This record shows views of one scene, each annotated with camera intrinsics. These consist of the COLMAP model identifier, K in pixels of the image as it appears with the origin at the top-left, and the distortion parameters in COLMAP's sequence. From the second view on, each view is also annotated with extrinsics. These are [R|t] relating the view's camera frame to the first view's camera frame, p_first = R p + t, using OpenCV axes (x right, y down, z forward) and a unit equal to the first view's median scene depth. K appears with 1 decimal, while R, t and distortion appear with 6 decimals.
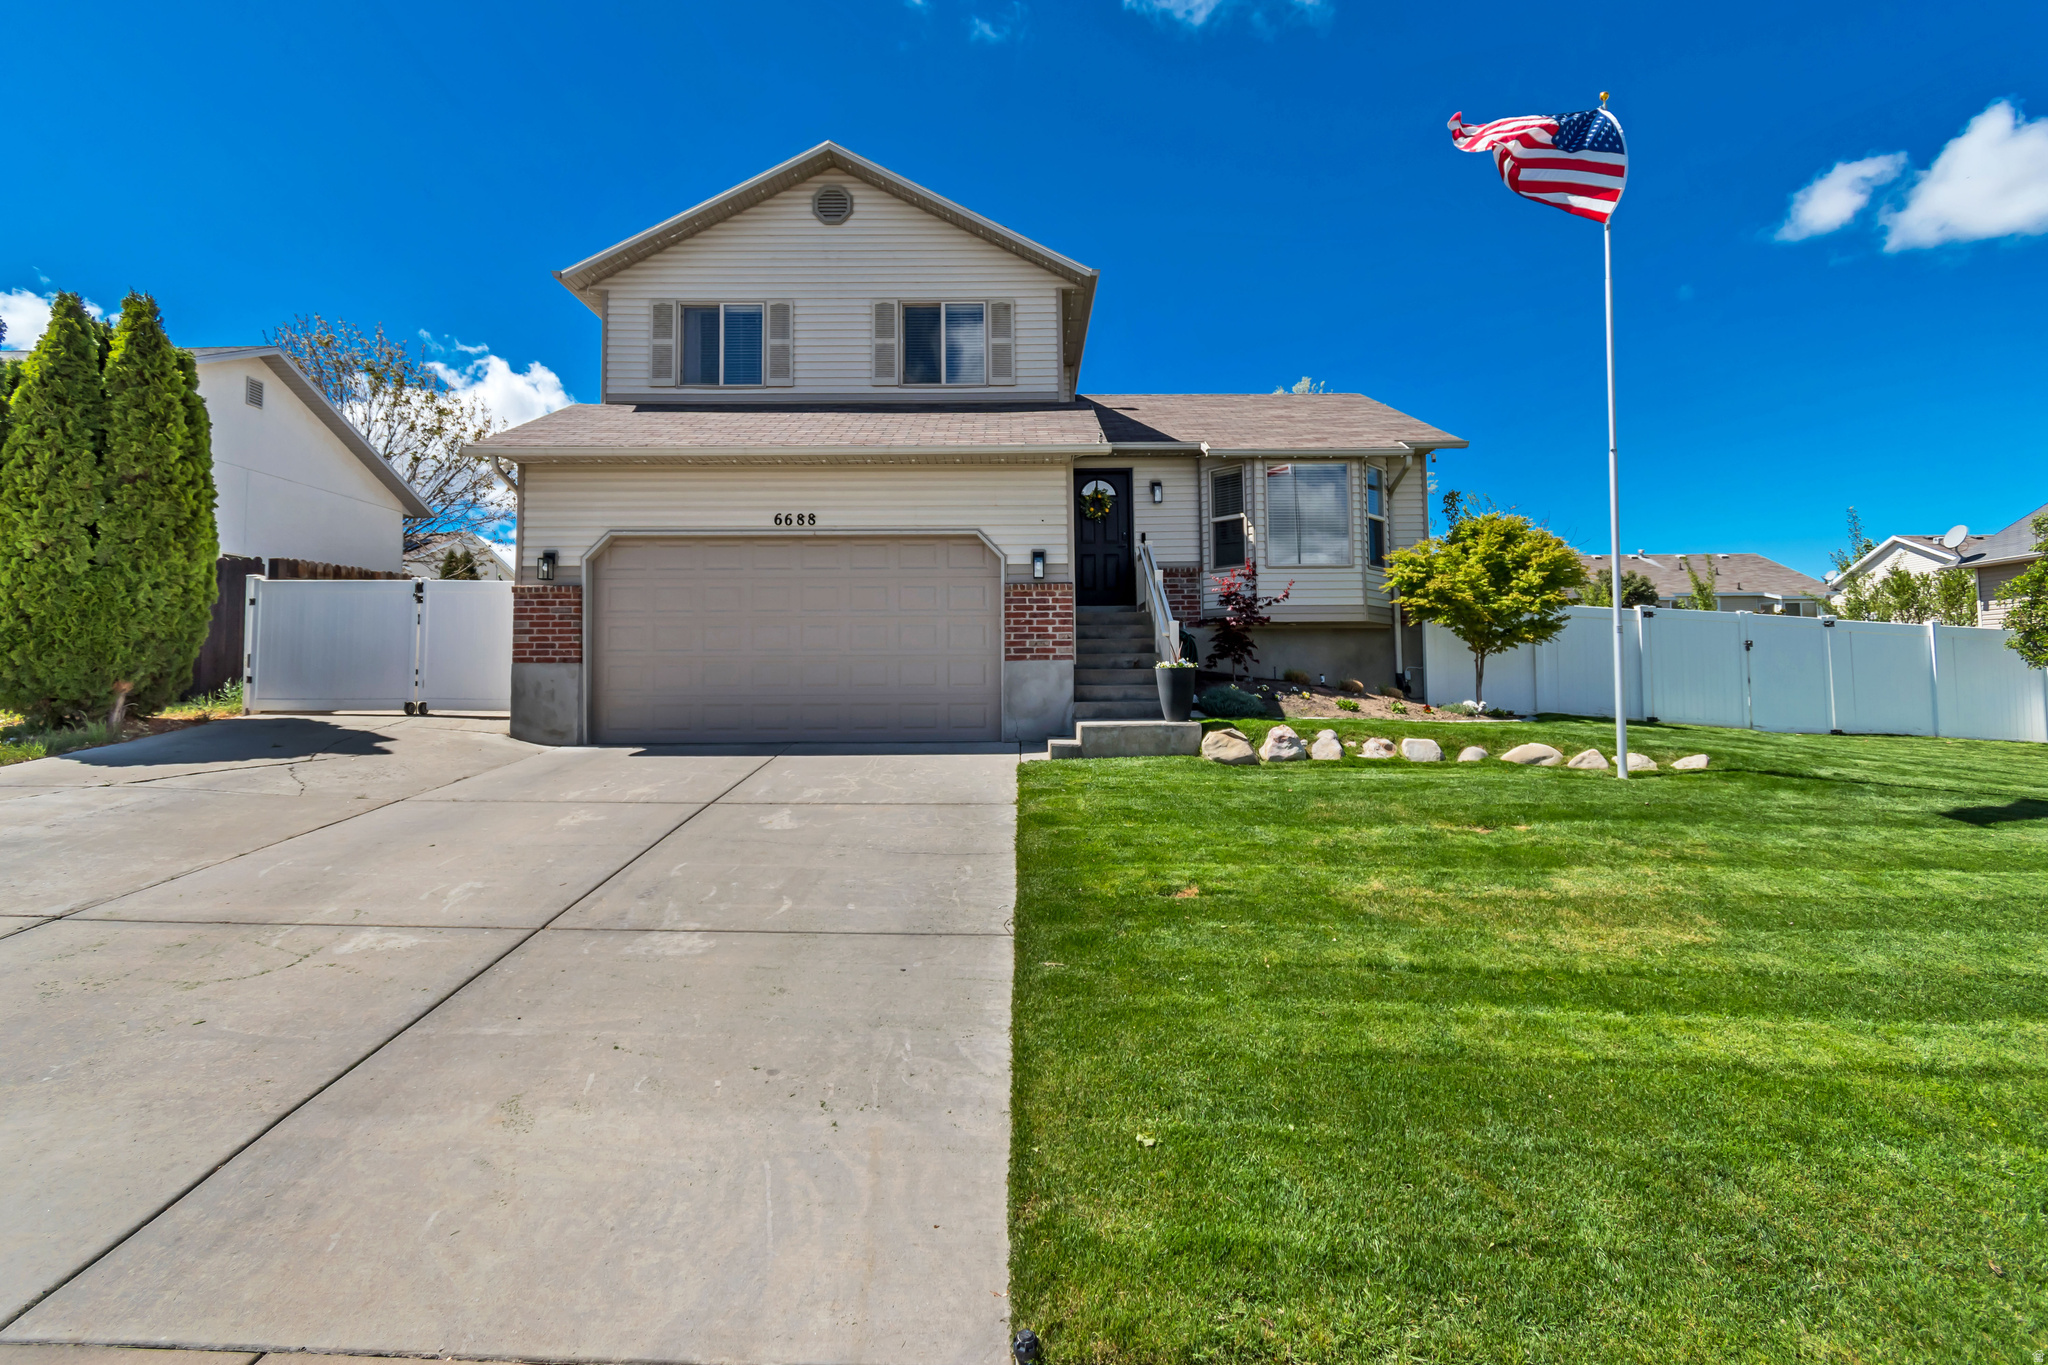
lens RADIAL K [[916.9, 0, 1023.6], [0, 916.9, 678.5], [0, 0, 1]] dist [0.002689, -0.000602]
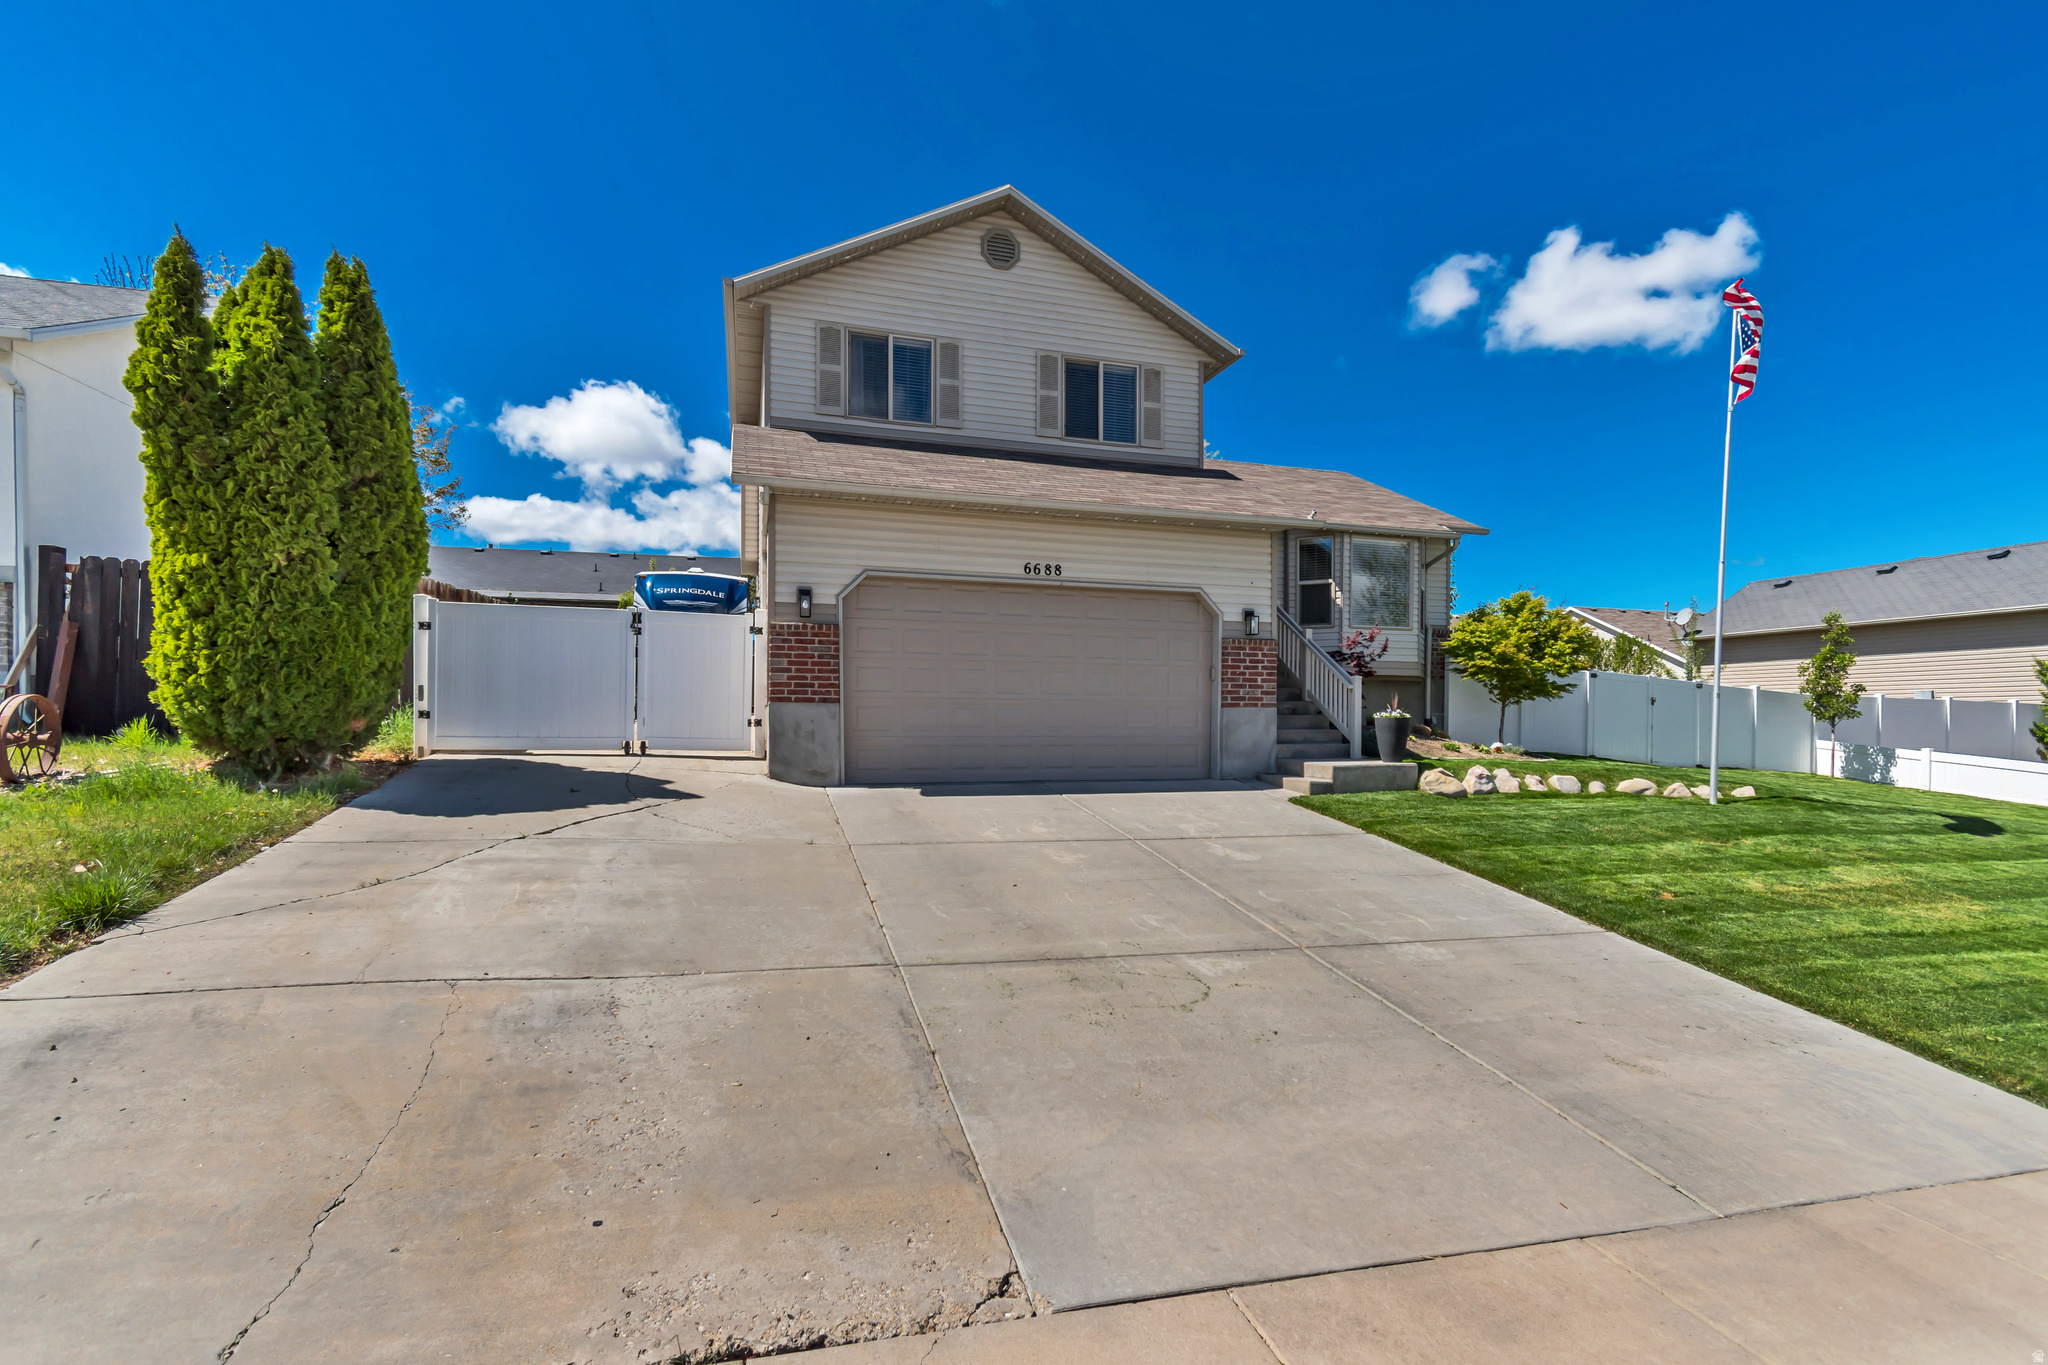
lens RADIAL K [[916.9, 0, 1006.2], [0, 916.9, 764.8], [0, 0, 1]] dist [0.002689, -0.000602]
pose [[0.957355, -0.003254, 0.288896, -0.593819], [-0.015986, 0.997808, 0.064215, -0.016926], [-0.288472, -0.066095, 0.955204, -0.005448]]
